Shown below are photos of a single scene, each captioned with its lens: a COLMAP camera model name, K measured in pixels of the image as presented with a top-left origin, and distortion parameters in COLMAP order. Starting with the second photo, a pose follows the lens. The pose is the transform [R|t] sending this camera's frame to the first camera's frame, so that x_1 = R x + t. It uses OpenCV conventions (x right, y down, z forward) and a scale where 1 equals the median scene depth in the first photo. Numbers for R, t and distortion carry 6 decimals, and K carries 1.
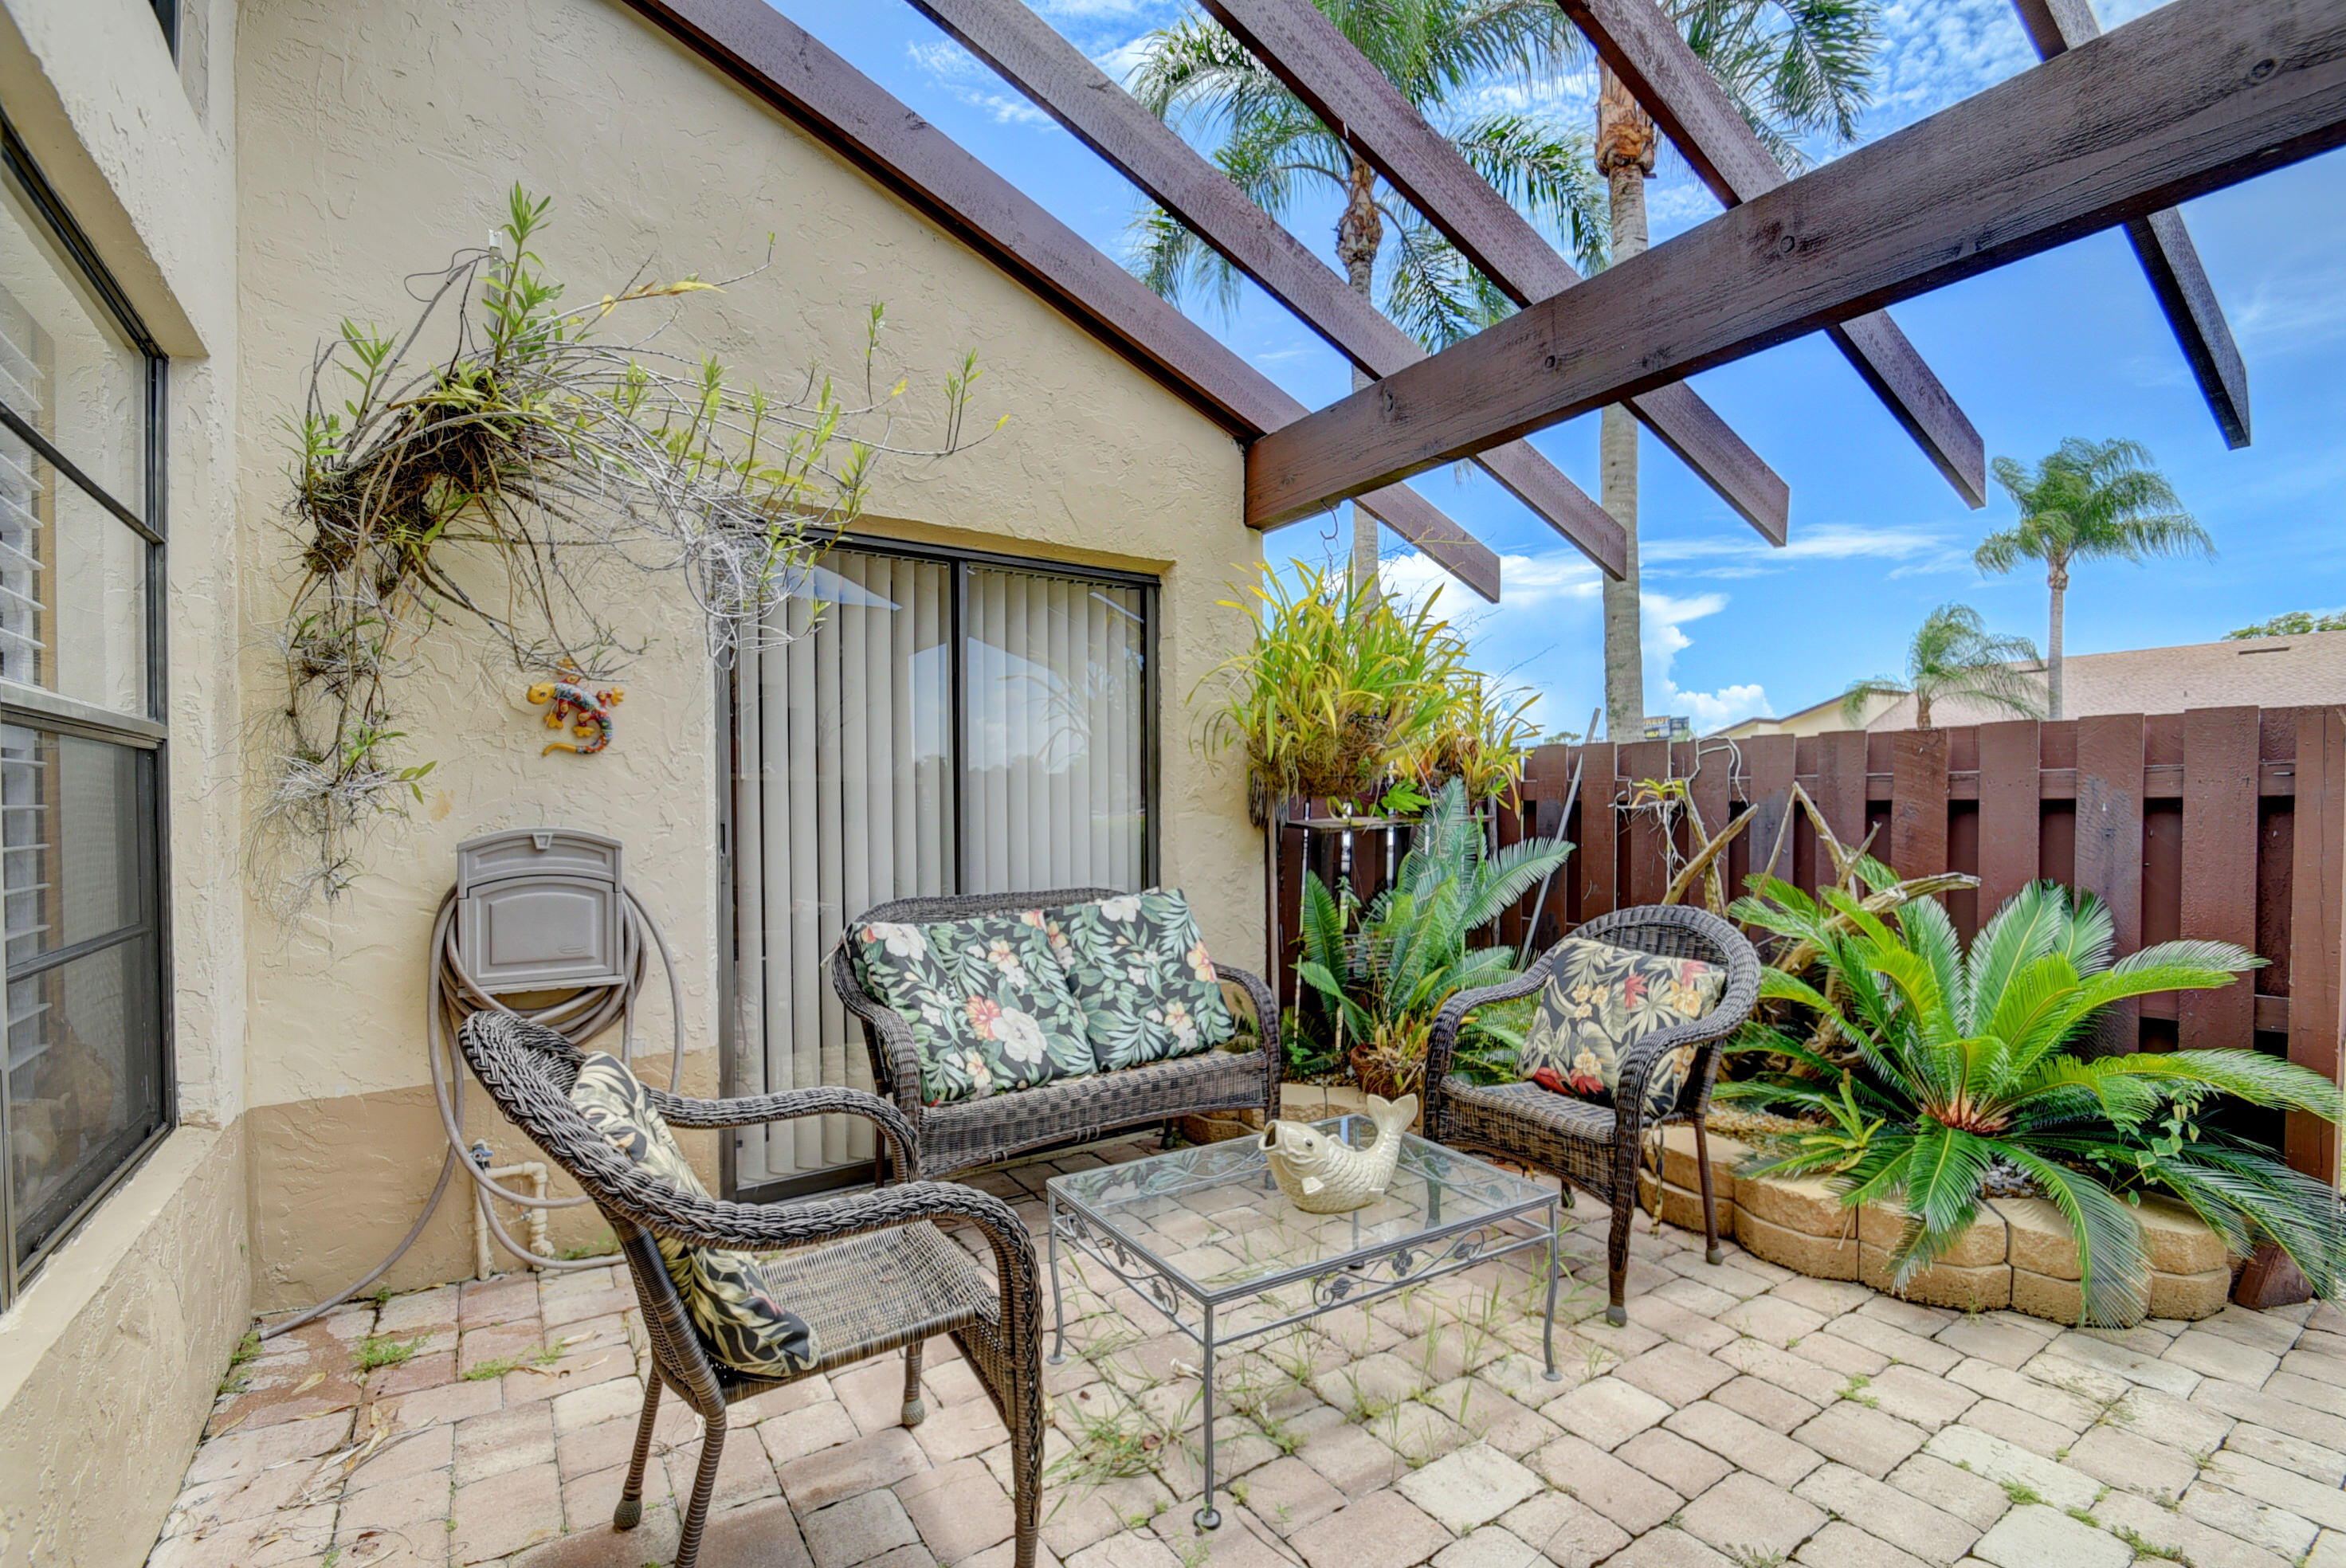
lens RADIAL K [[1037.7, 0, 1169.5], [0, 1037.7, 812.3], [0, 0, 1]] dist [0.001580, -0.008439]
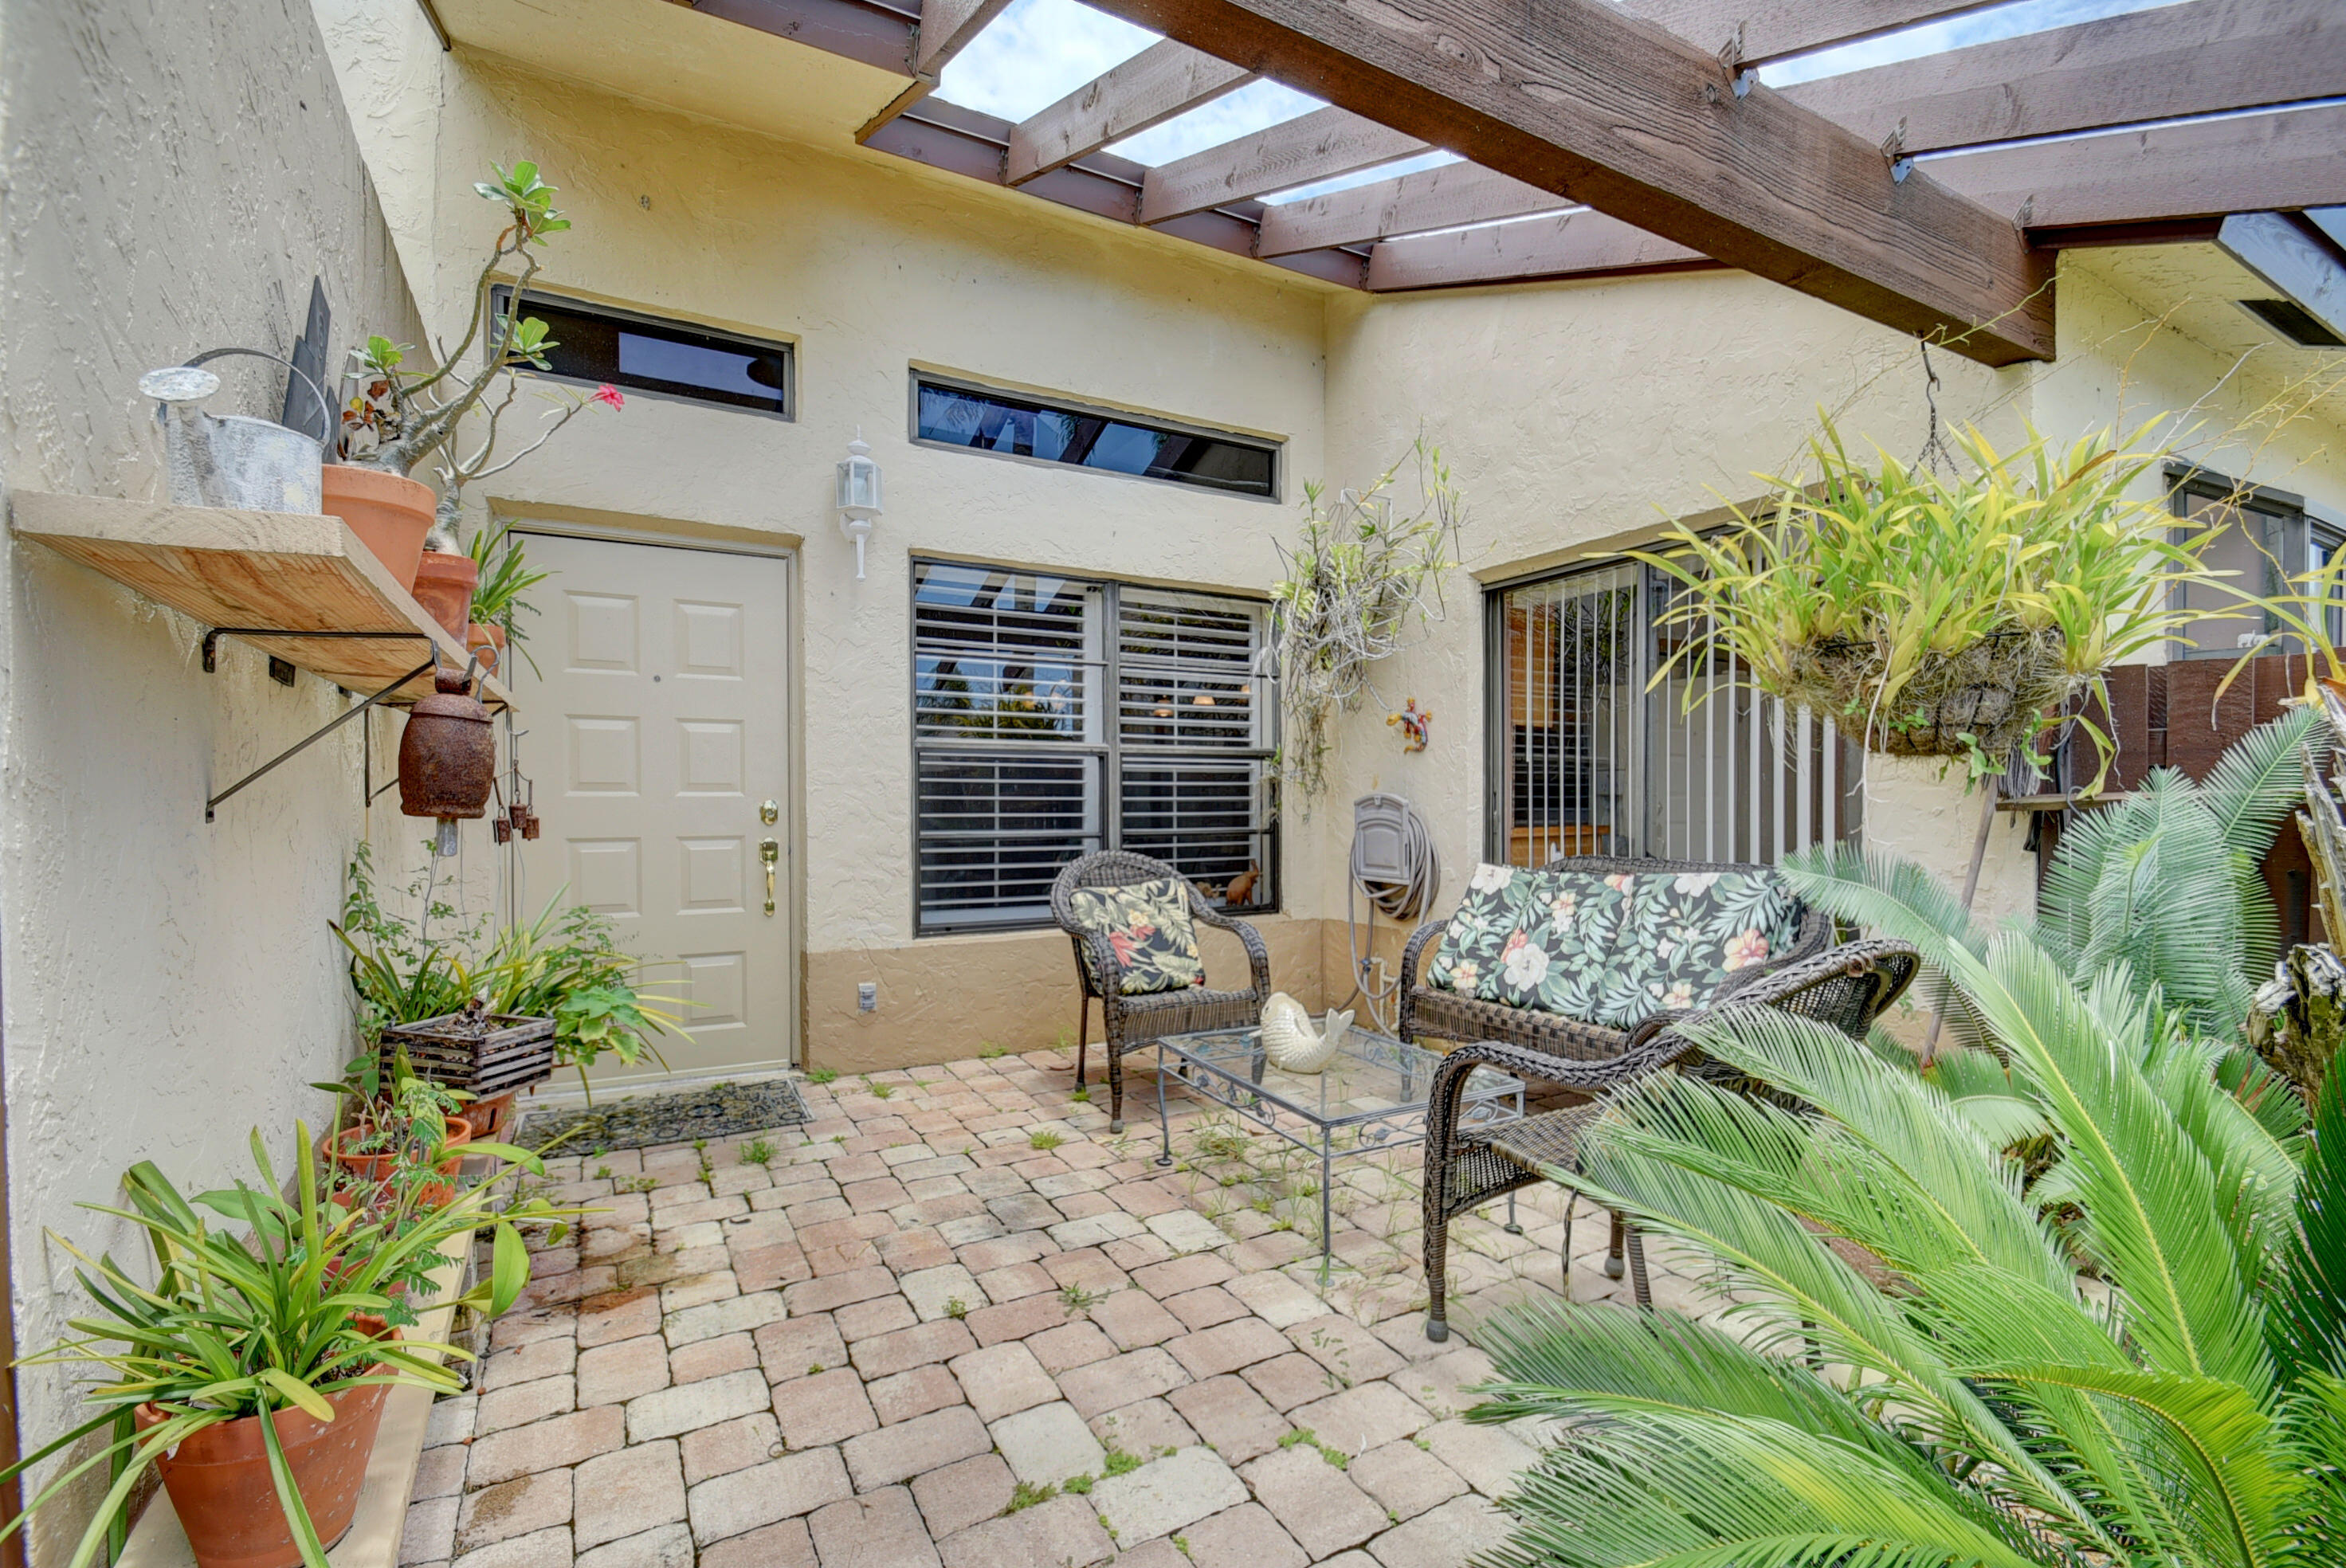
lens RADIAL K [[1037.7, 0, 1169.5], [0, 1037.7, 812.3], [0, 0, 1]] dist [0.001580, -0.008439]
pose [[-0.085886, 0.020571, -0.996093, 0.984962], [0.000933, 0.999788, 0.020567, 0.007652], [0.996305, 0.000837, -0.085887, 0.614909]]
